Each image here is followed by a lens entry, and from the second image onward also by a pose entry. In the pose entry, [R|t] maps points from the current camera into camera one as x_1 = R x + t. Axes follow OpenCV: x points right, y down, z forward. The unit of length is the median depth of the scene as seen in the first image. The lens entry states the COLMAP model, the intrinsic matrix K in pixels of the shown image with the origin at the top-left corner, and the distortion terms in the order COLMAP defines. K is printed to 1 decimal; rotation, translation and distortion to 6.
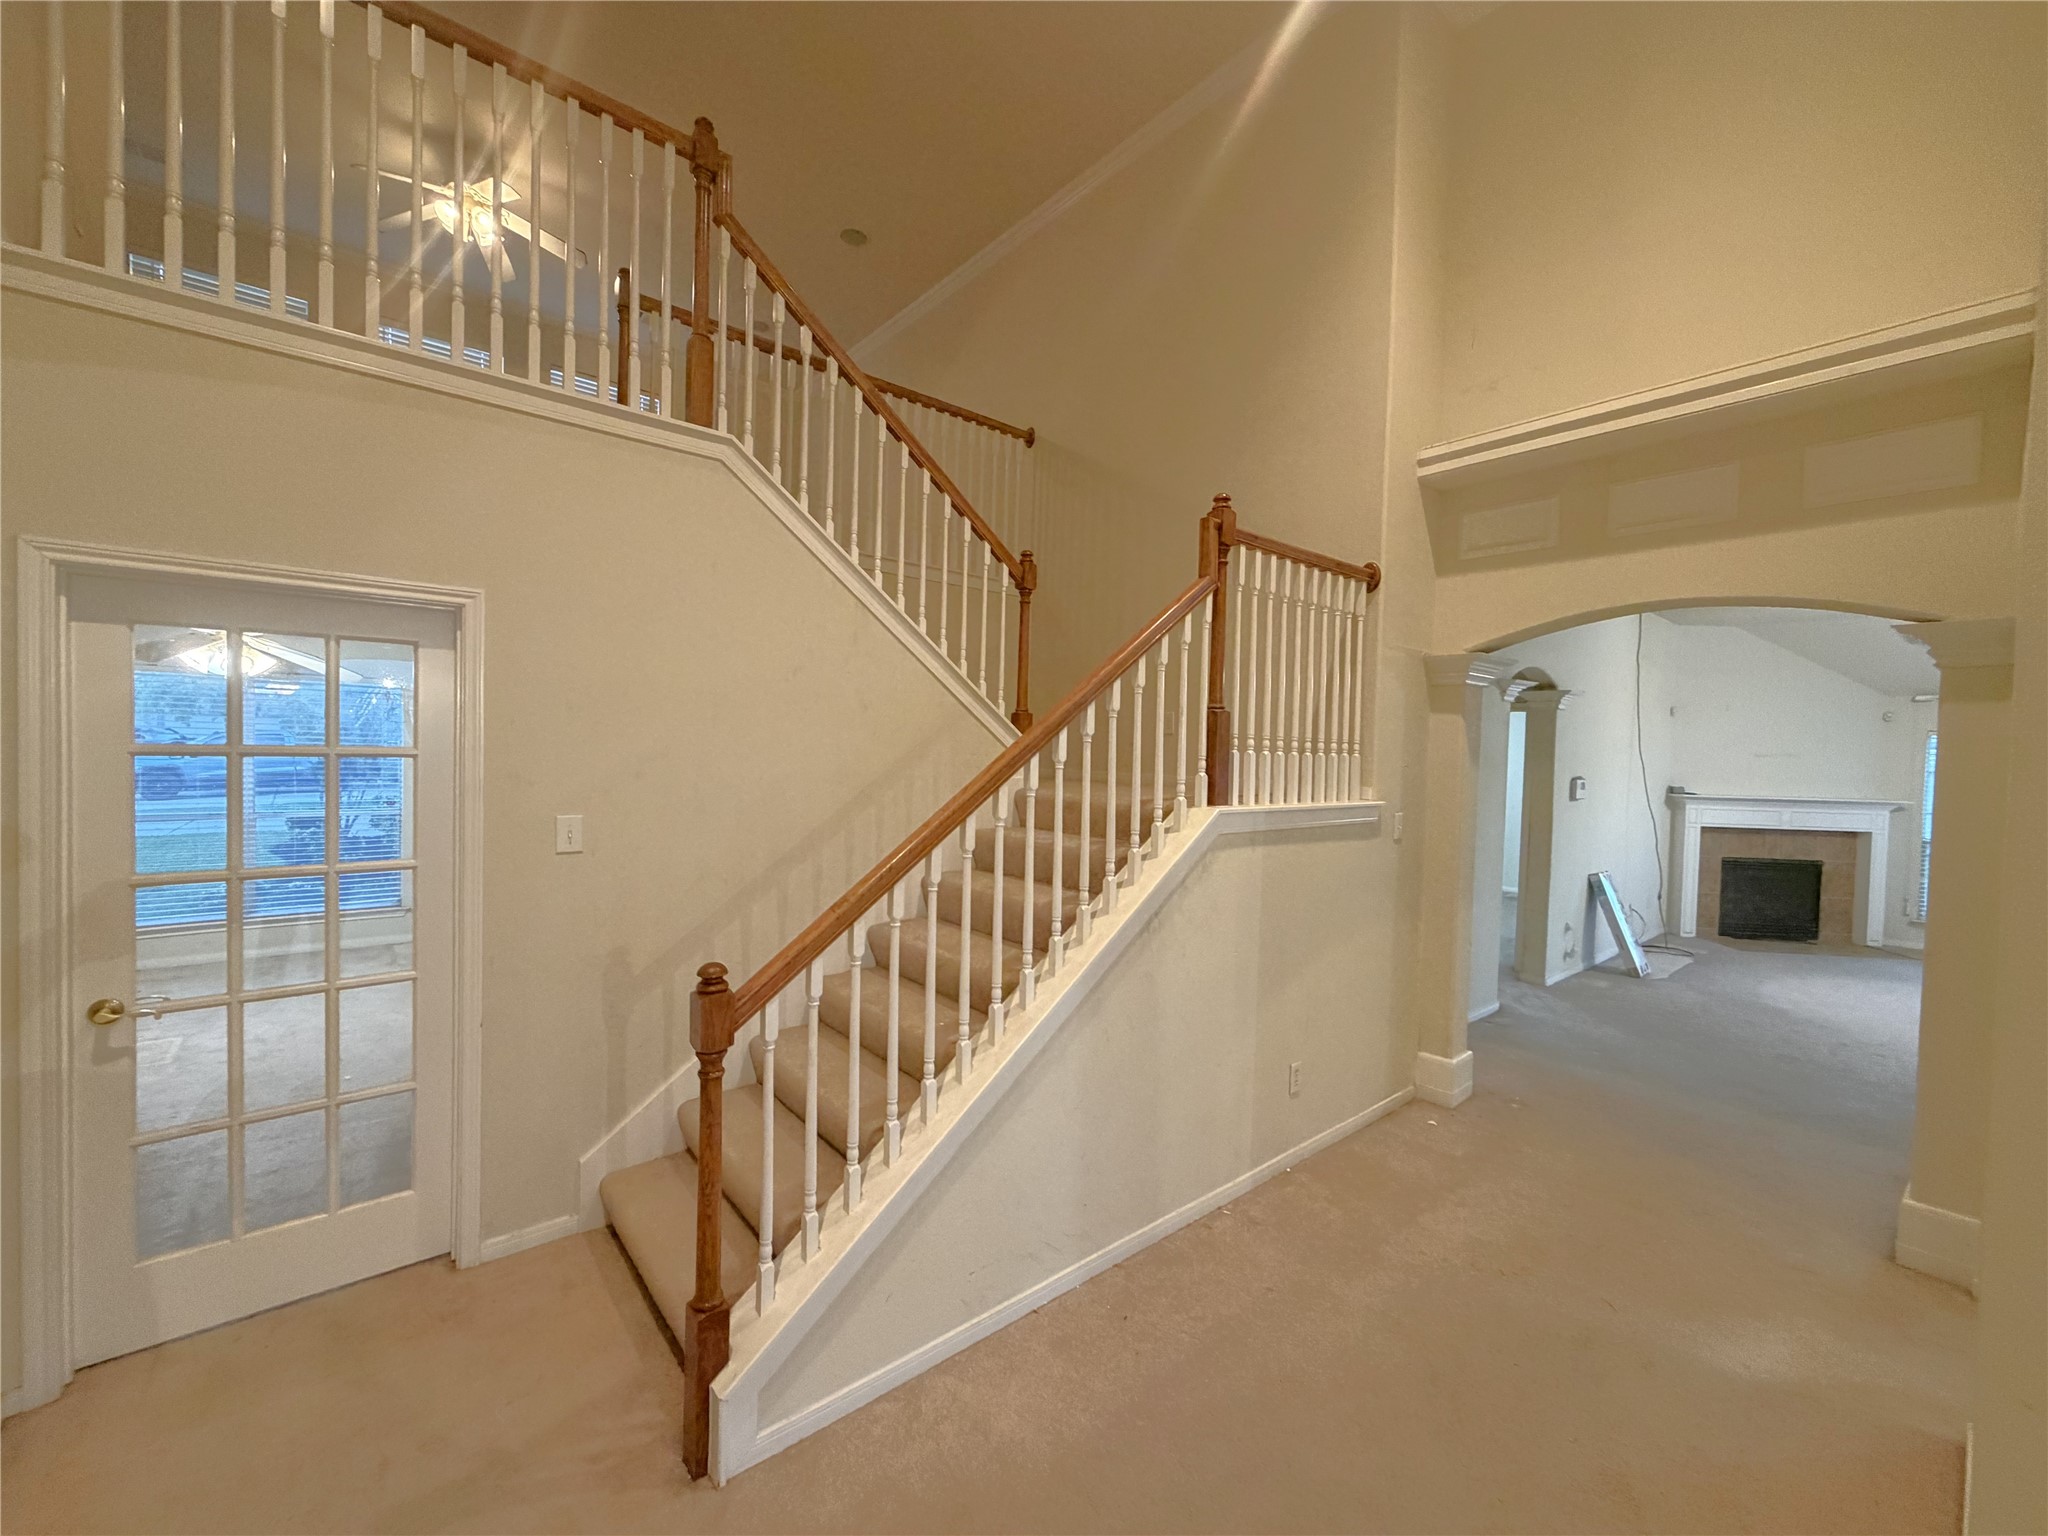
lens RADIAL K [[813.8, 0, 1012.6], [0, 813.8, 770.6], [0, 0, 1]] dist [-0.000325, 0.000132]
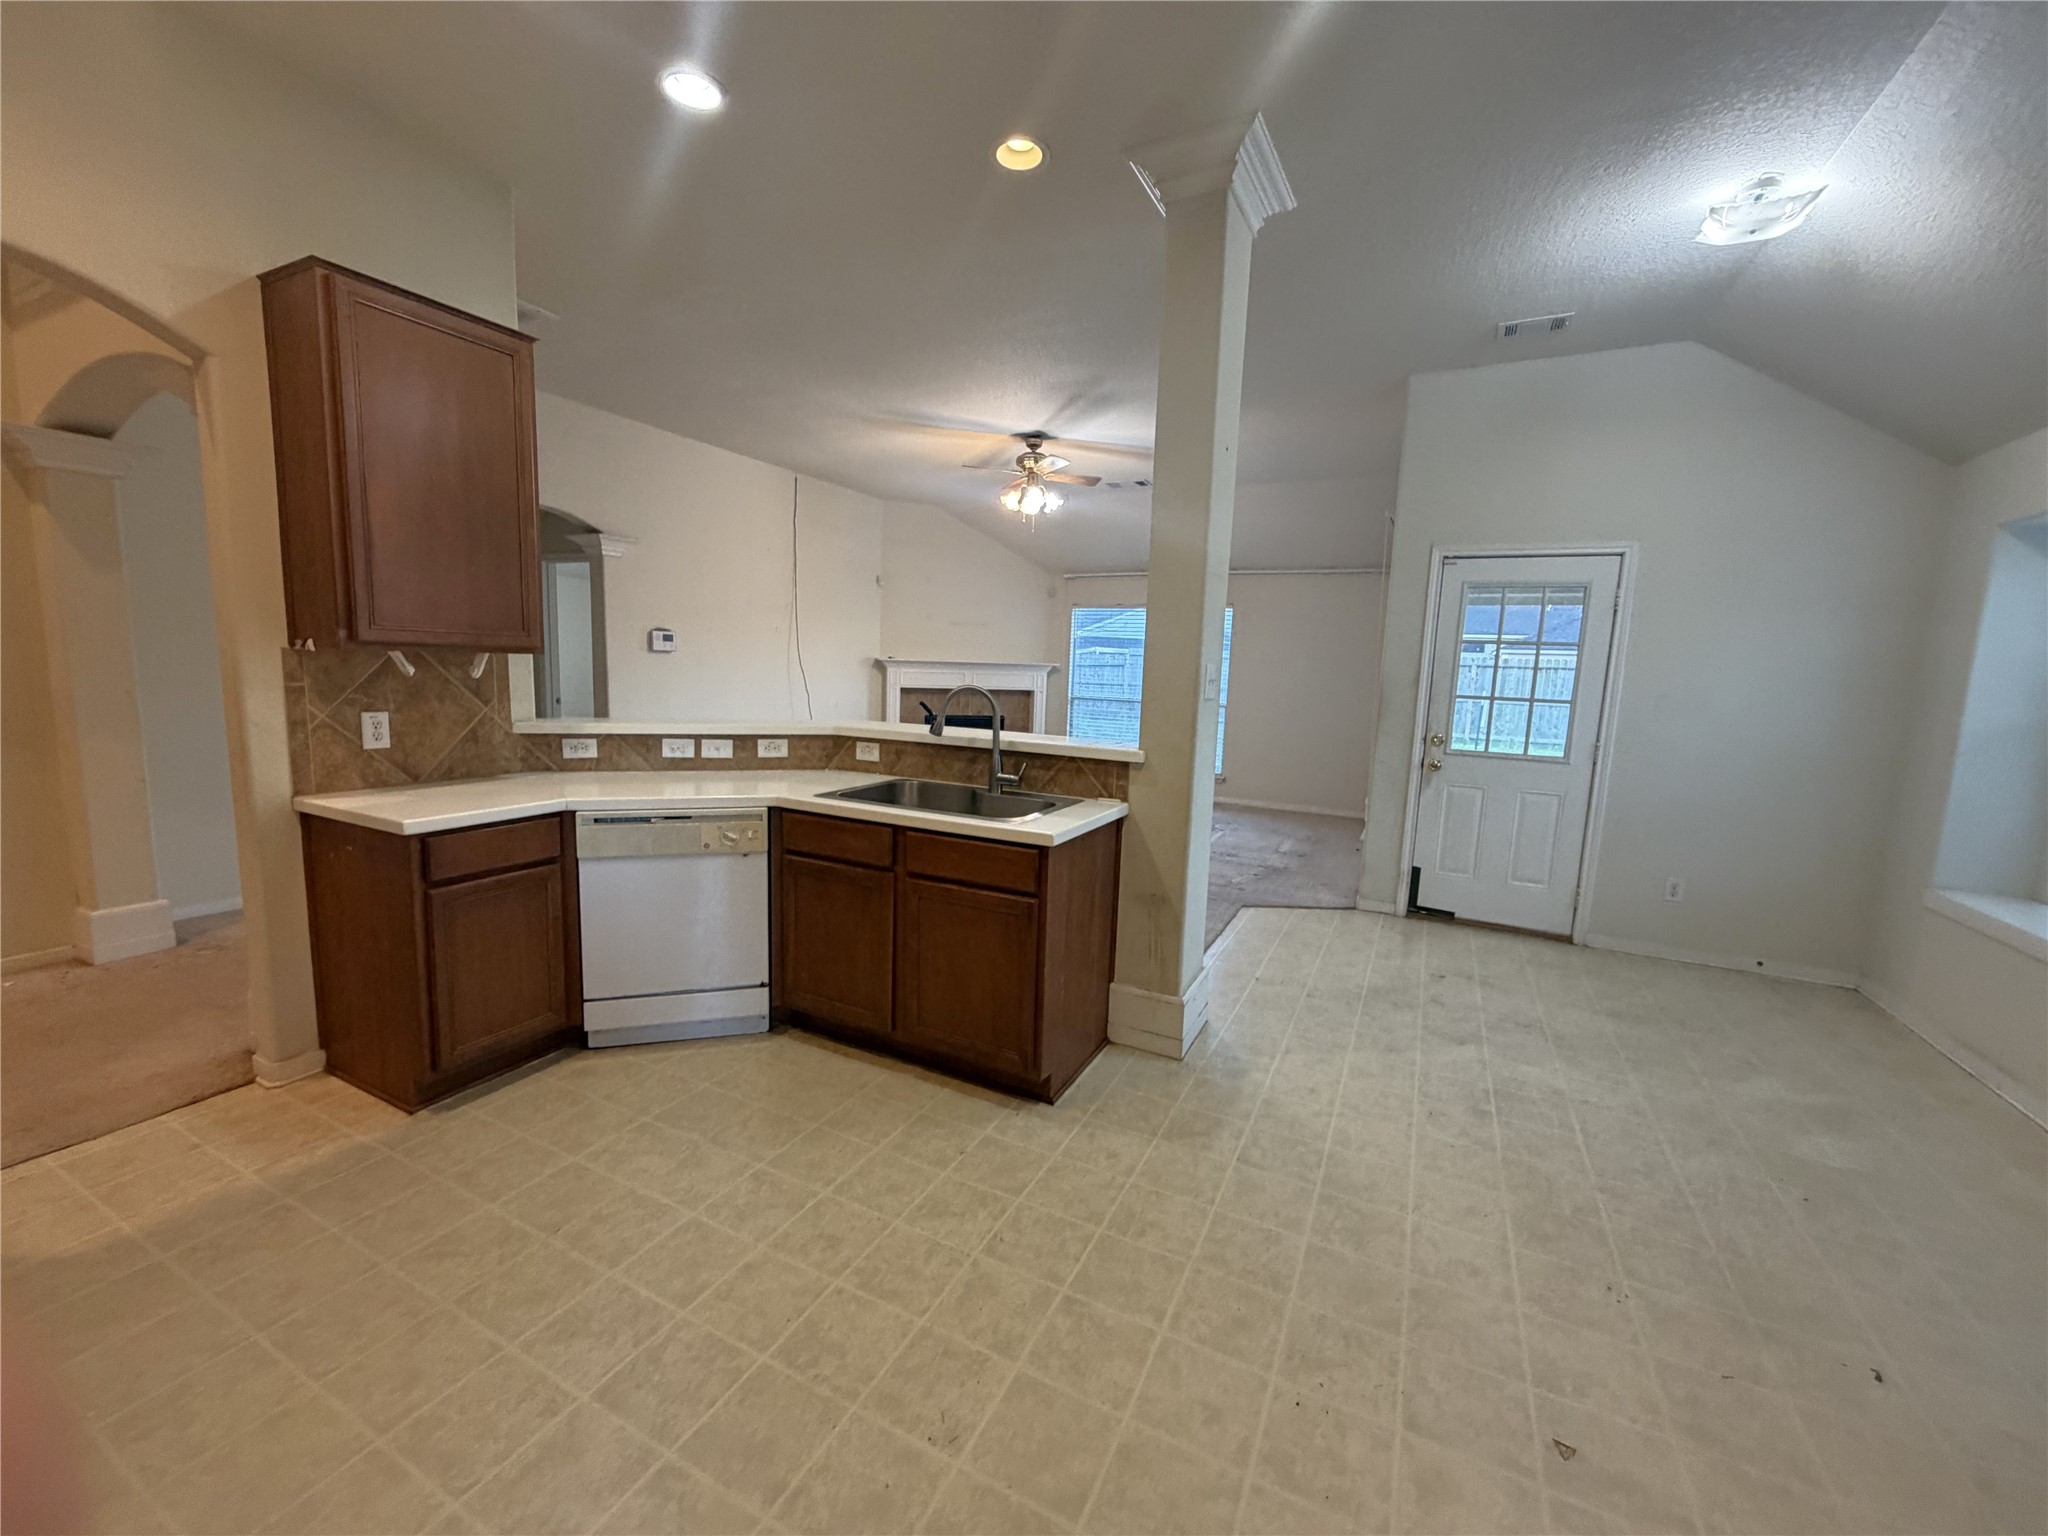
lens RADIAL K [[813.9, 0, 1016.7], [0, 813.9, 768.1], [0, 0, 1]] dist [-0.000248, 0.000439]
pose [[0.922302, -0.047562, 0.383533, 0.567169], [0.004751, 0.993719, 0.111806, 0.054744], [-0.386442, -0.101296, 0.916734, -0.086544]]
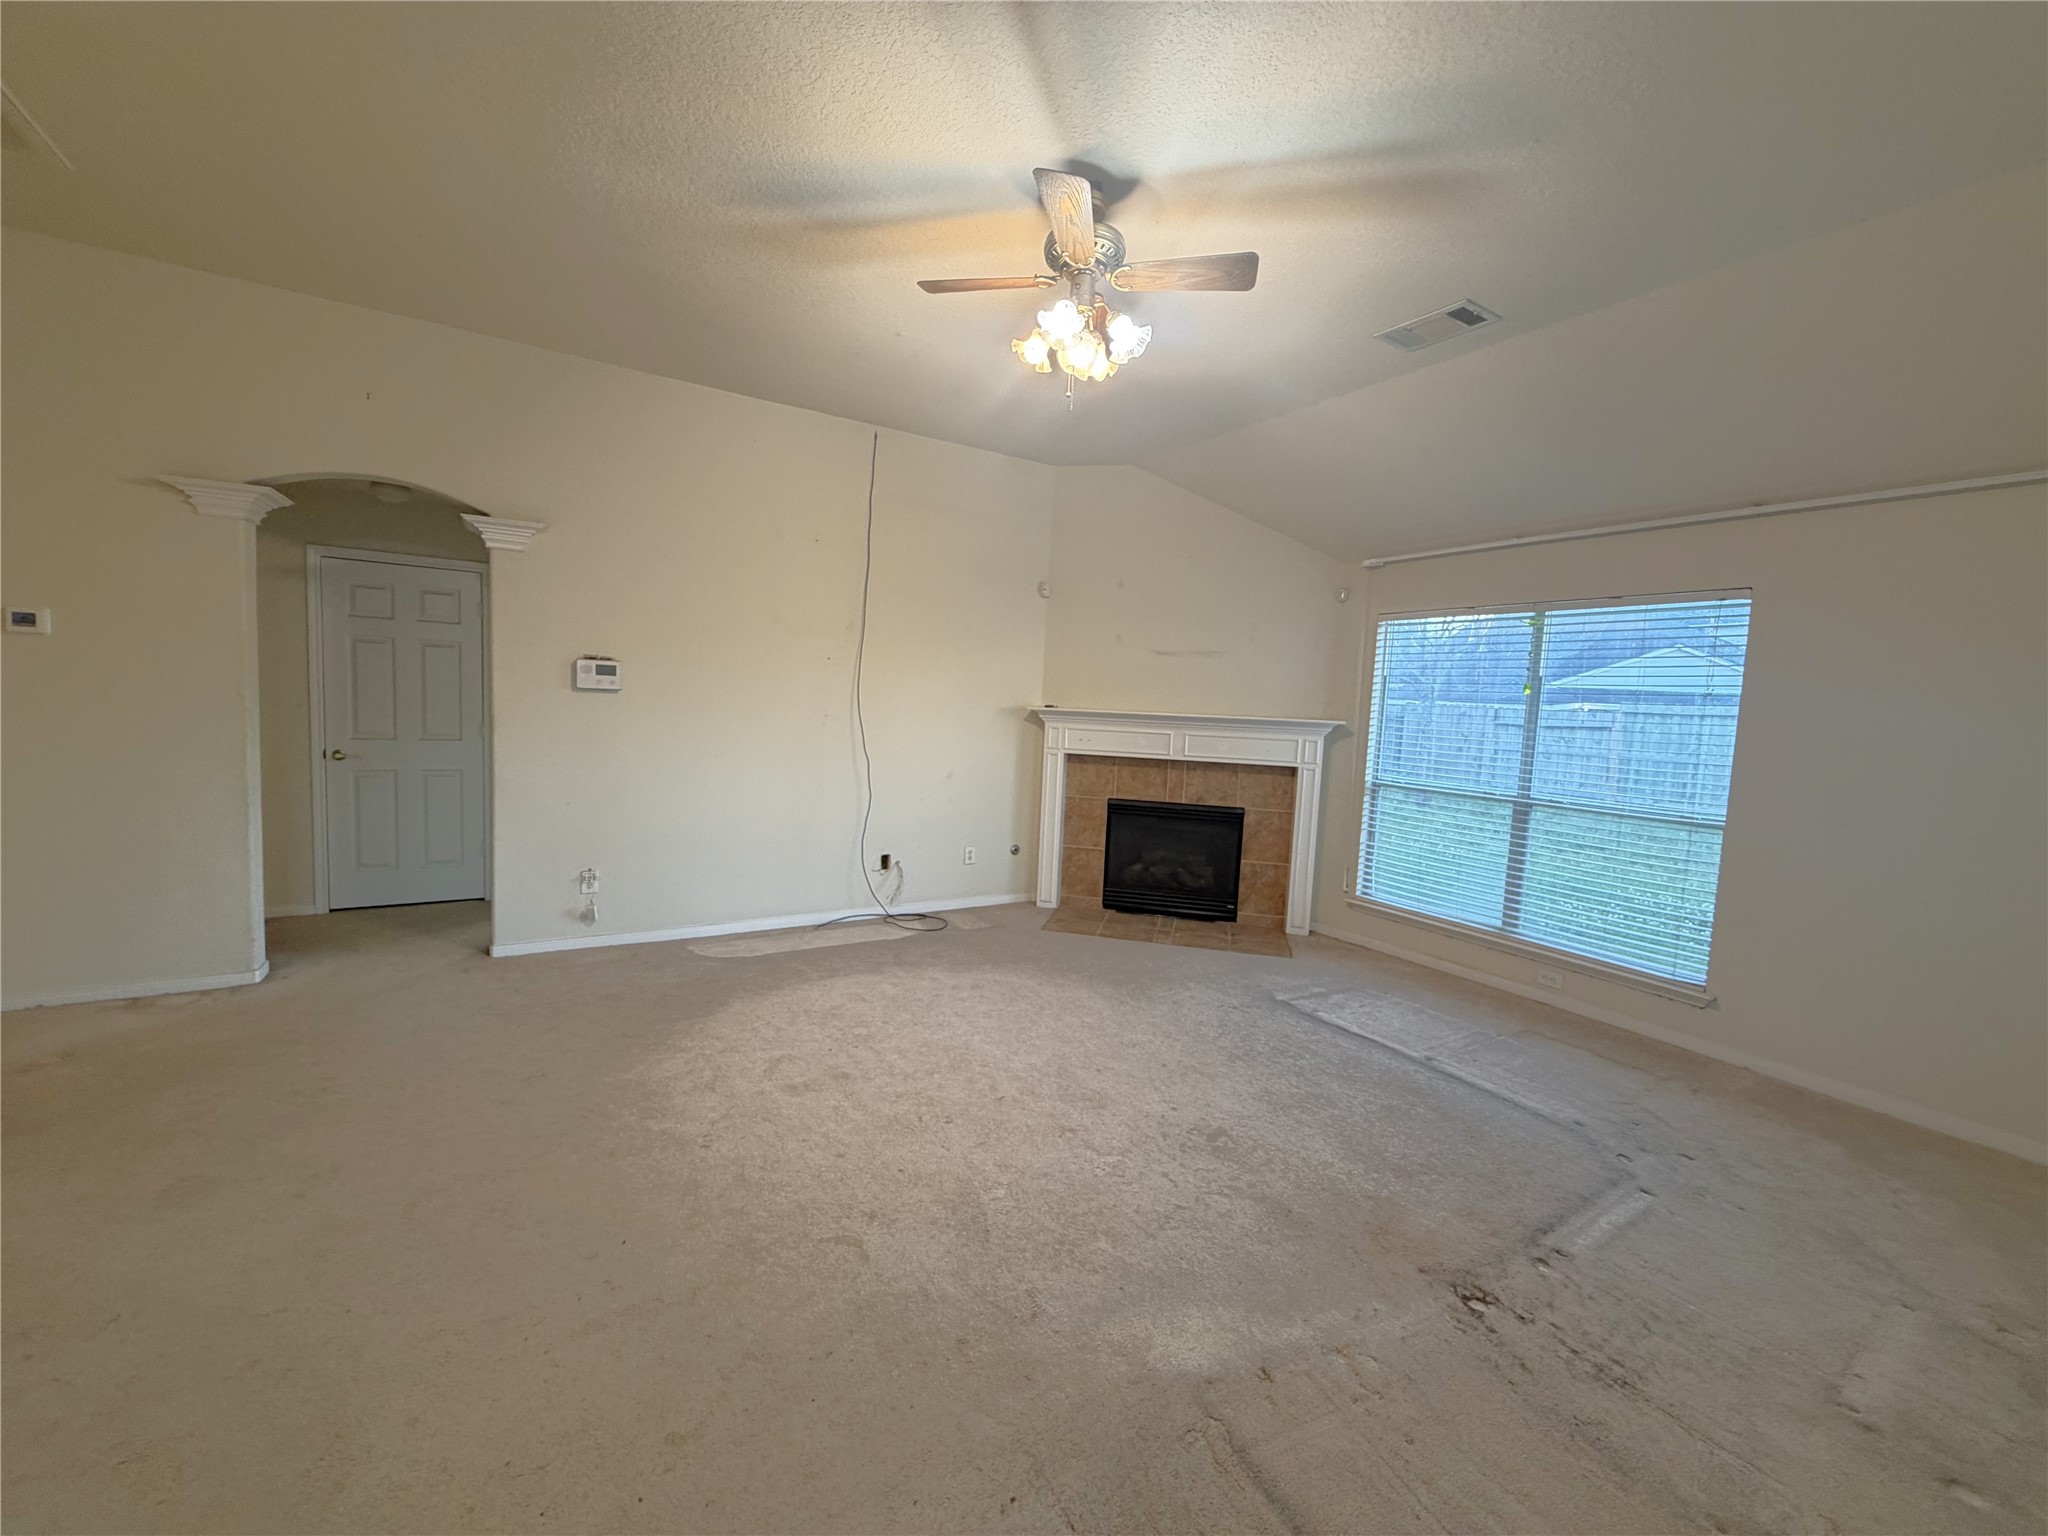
lens RADIAL K [[813.8, 0, 1012.6], [0, 813.8, 770.6], [0, 0, 1]] dist [-0.000325, 0.000132]
pose [[0.988518, 0.030736, -0.147944, 0.912241], [-0.022772, 0.998214, 0.055233, 0.045962], [0.149377, -0.051230, 0.987452, 0.294871]]
